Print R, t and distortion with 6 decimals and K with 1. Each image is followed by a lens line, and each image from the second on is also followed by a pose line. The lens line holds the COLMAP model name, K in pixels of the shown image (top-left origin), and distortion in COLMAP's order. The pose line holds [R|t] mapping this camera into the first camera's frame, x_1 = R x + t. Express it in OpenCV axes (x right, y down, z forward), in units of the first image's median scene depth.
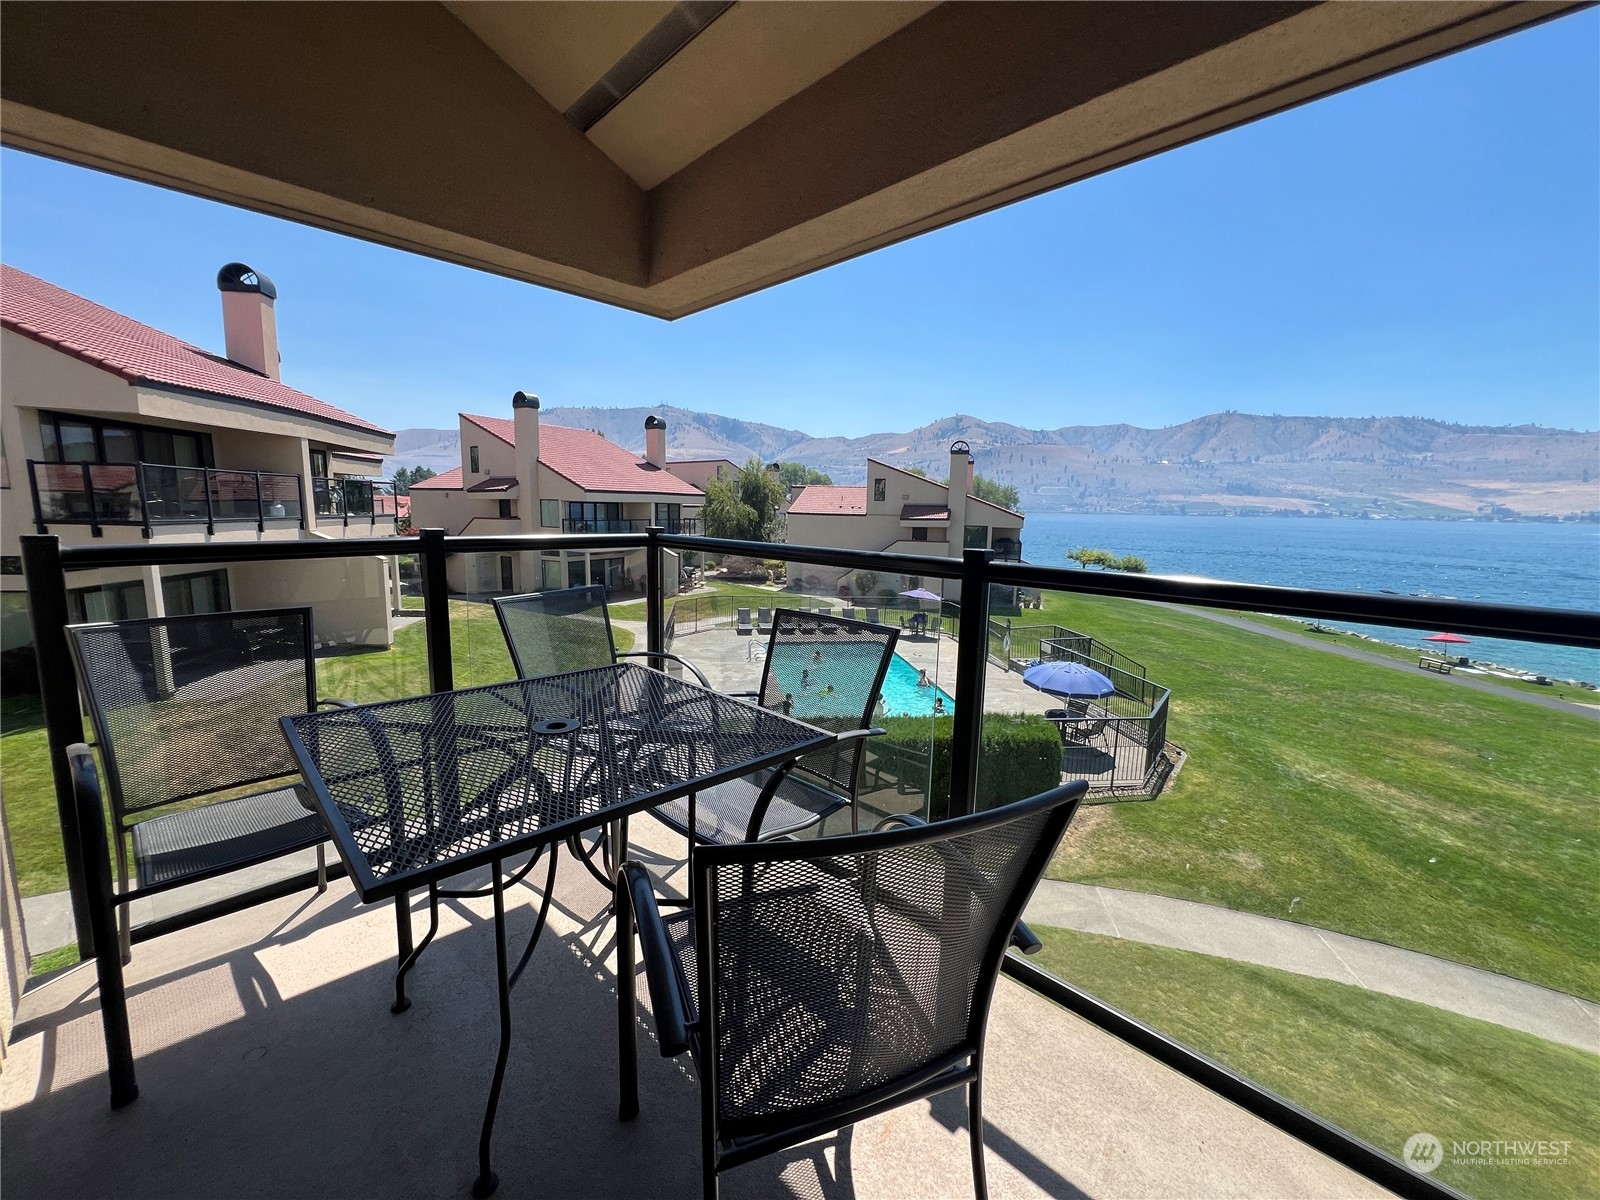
lens RADIAL K [[640.3, 0, 793.9], [0, 640.3, 596.9], [0, 0, 1]] dist [0.000001, 0.000161]
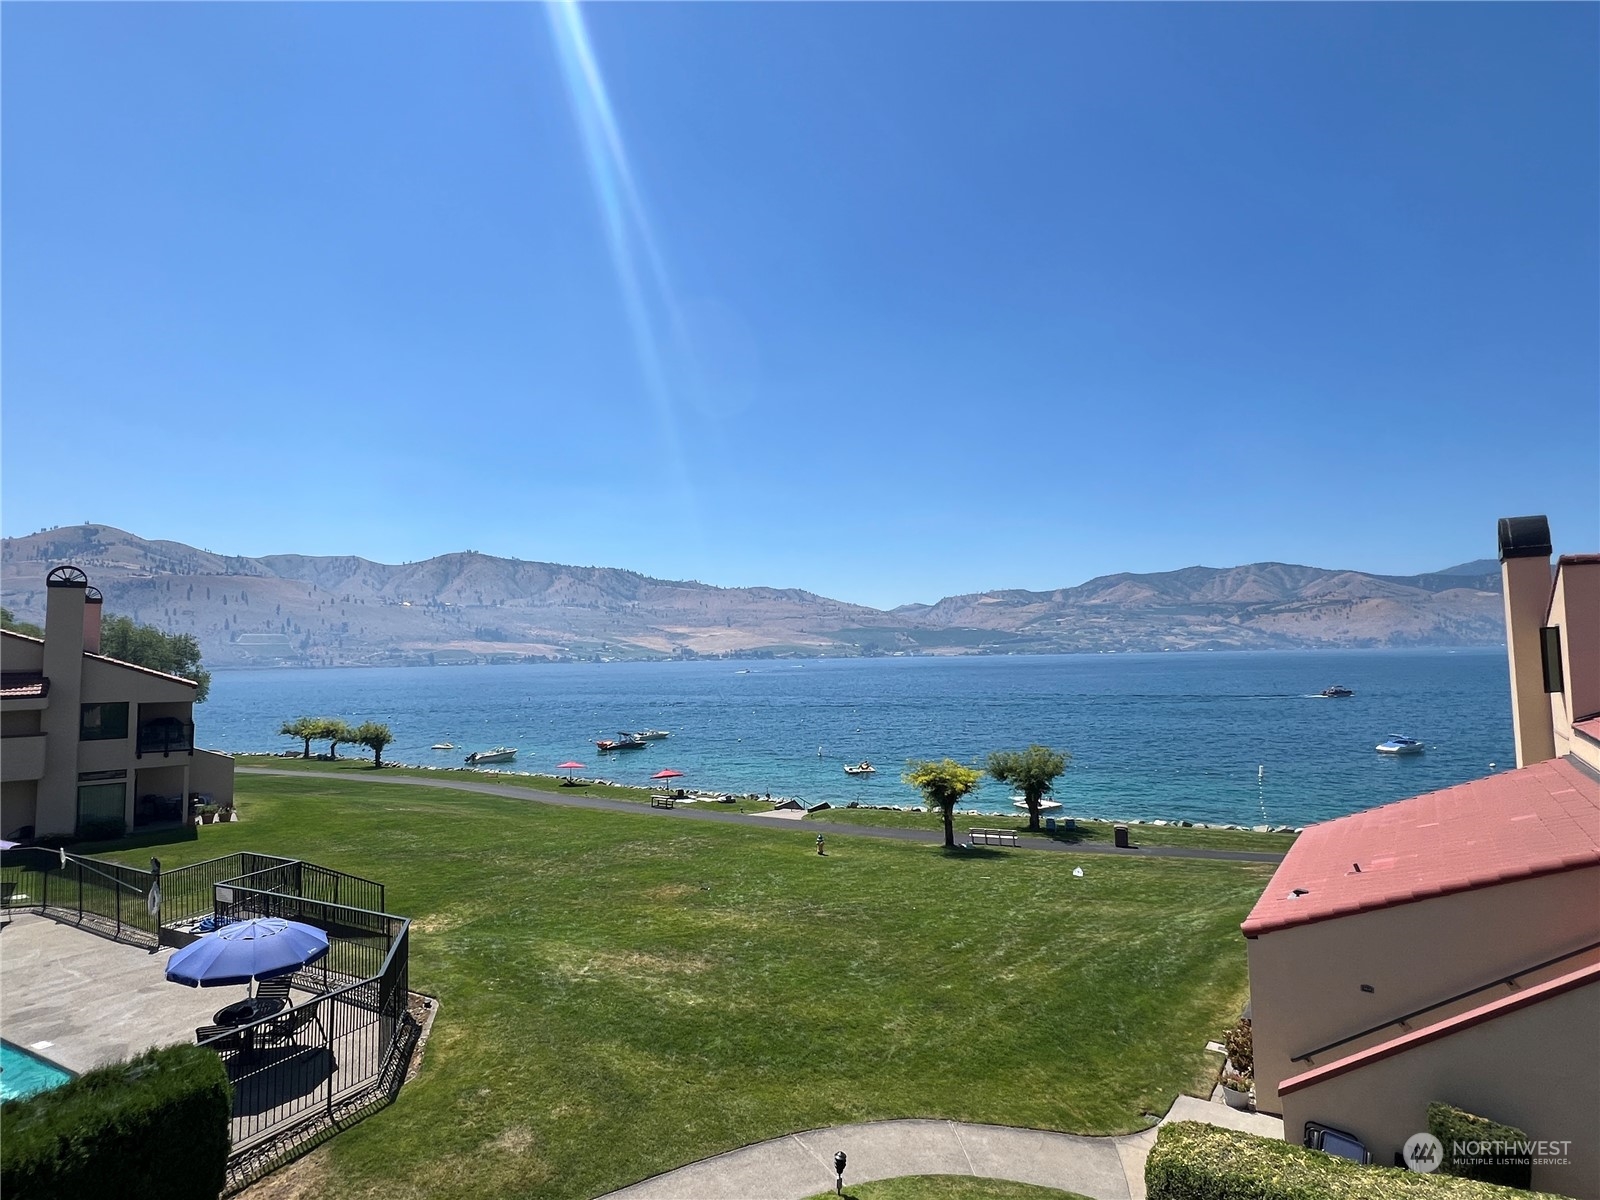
lens RADIAL K [[798.8, 0, 799.1], [0, 798.8, 591.7], [0, 0, 1]] dist [-0.002153, 0.000032]
pose [[0.564949, 0.034064, 0.824422, 0.076149], [0.147306, 0.978933, -0.141392, -0.026563], [-0.811870, 0.201321, 0.548029, 0.064227]]
